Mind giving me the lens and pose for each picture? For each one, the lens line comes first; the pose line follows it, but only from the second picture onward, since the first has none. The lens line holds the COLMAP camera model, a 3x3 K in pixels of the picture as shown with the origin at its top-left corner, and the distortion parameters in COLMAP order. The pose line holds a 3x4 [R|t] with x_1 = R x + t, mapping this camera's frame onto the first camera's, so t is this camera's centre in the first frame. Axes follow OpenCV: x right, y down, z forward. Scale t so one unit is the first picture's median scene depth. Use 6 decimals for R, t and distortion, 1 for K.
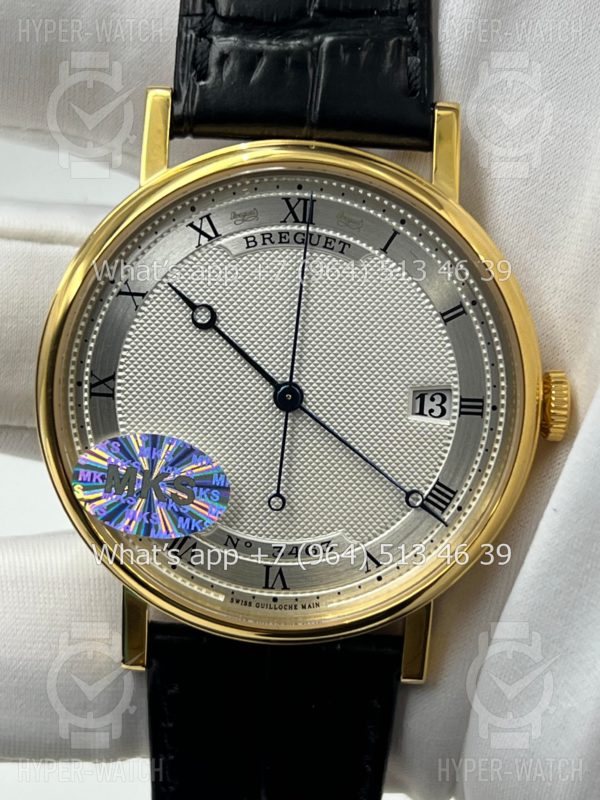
lens RADIAL K [[1815.1, 0, 300.3], [0, 1815.1, 398.8], [0, 0, 1]] dist [0.313780, 0.000000]
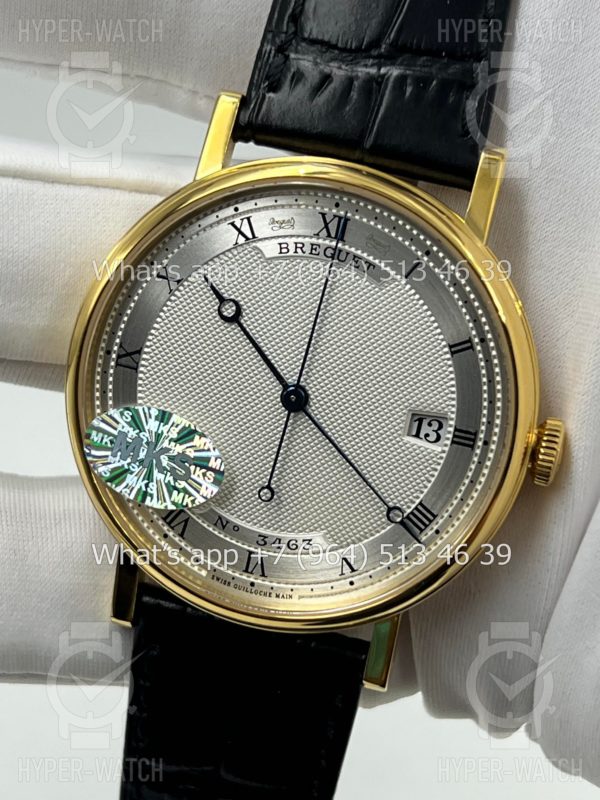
lens RADIAL K [[1815.1, 0, 296.6], [0, 1815.1, 403.9], [0, 0, 1]] dist [0.313780, 0.000000]
pose [[0.972845, 0.174552, -0.151998, 0.156383], [-0.175741, 0.984420, 0.005686, -0.004004], [0.150623, 0.021181, 0.988364, -0.048438]]
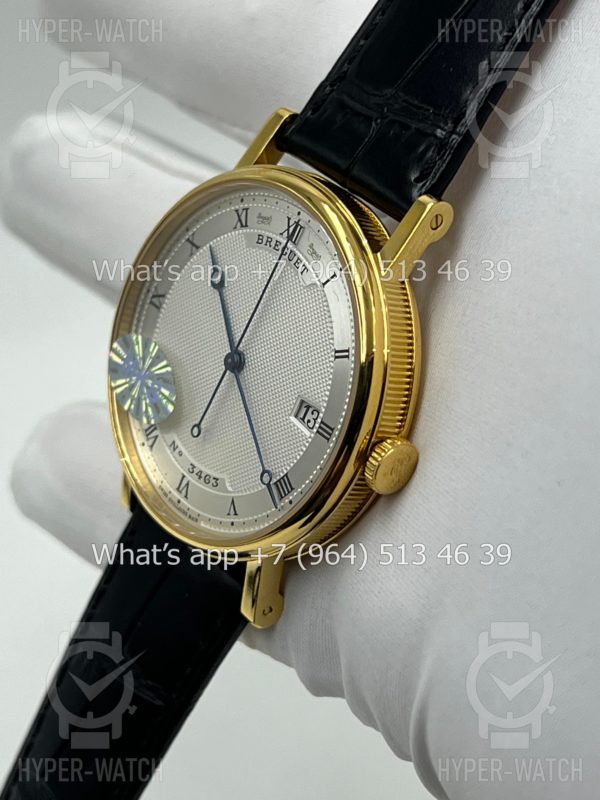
lens RADIAL K [[1815.1, 0, 299.4], [0, 1815.1, 404.7], [0, 0, 1]] dist [0.313780, 0.000000]
pose [[0.615277, 0.416549, -0.669269, 0.888801], [-0.419296, 0.891863, 0.169621, -0.209680], [0.667552, 0.176258, 0.723400, 0.110560]]
